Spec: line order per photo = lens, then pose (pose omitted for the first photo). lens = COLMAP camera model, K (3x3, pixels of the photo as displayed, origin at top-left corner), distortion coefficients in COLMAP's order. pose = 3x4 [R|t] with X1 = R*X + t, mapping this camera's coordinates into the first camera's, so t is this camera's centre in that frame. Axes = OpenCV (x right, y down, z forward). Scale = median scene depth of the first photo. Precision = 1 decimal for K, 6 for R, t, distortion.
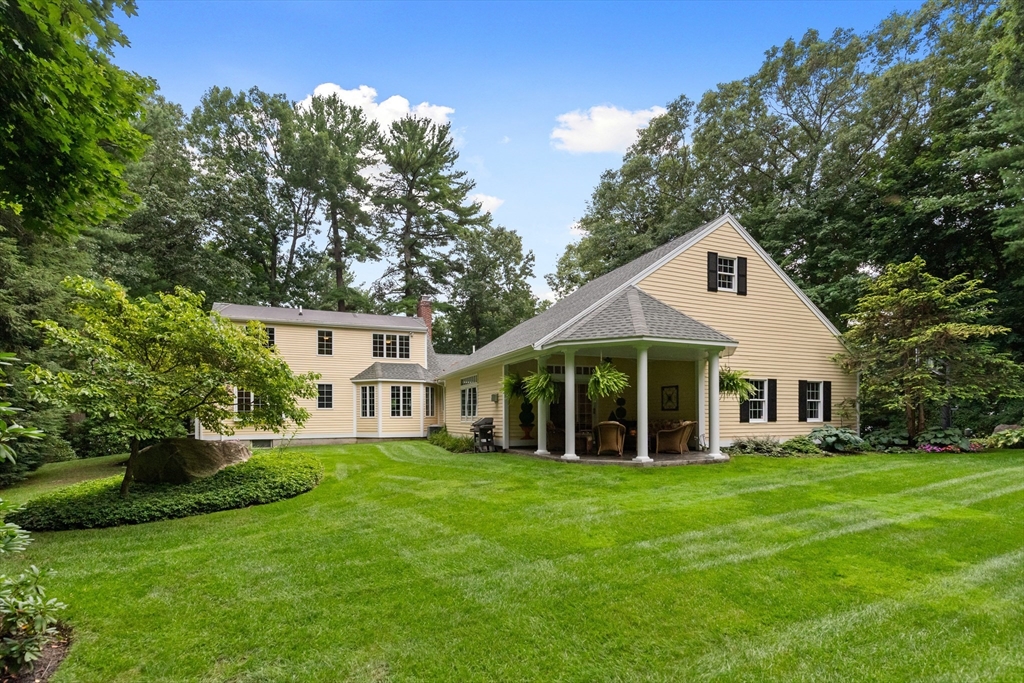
lens RADIAL K [[470.7, 0, 519.2], [0, 470.7, 423.4], [0, 0, 1]] dist [0.011895, -0.001460]
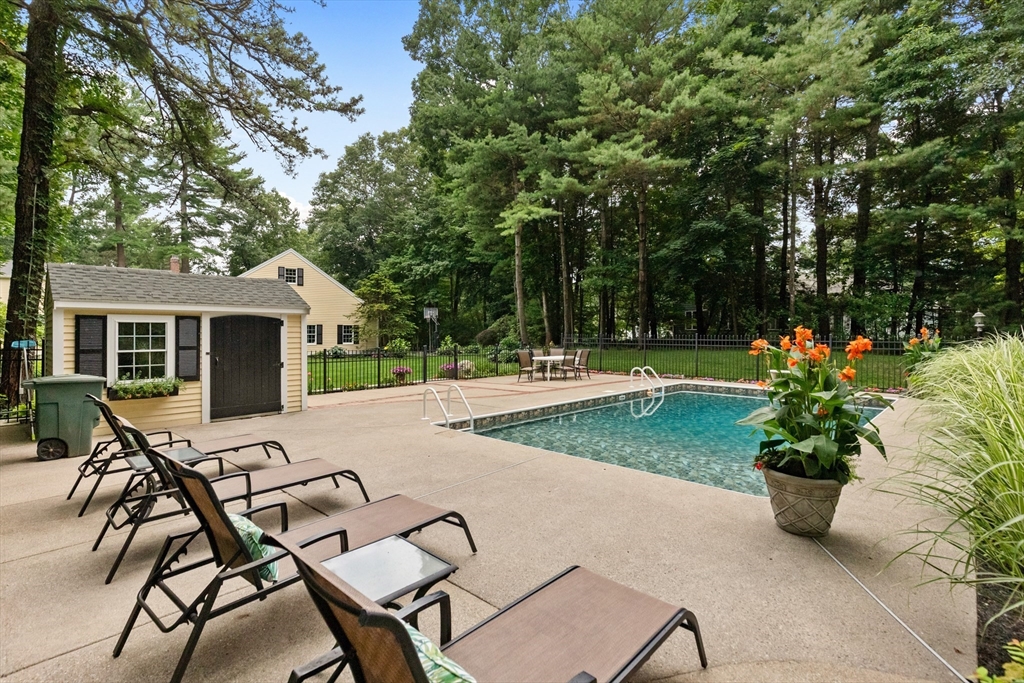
lens RADIAL K [[470.7, 0, 511.5], [0, 470.7, 337.4], [0, 0, 1]] dist [0.011895, -0.001460]
pose [[0.966931, -0.002043, 0.255029, 0.781840], [0.001371, 0.999995, 0.002810, -0.037155], [-0.255033, -0.002367, 0.966929, -1.222394]]
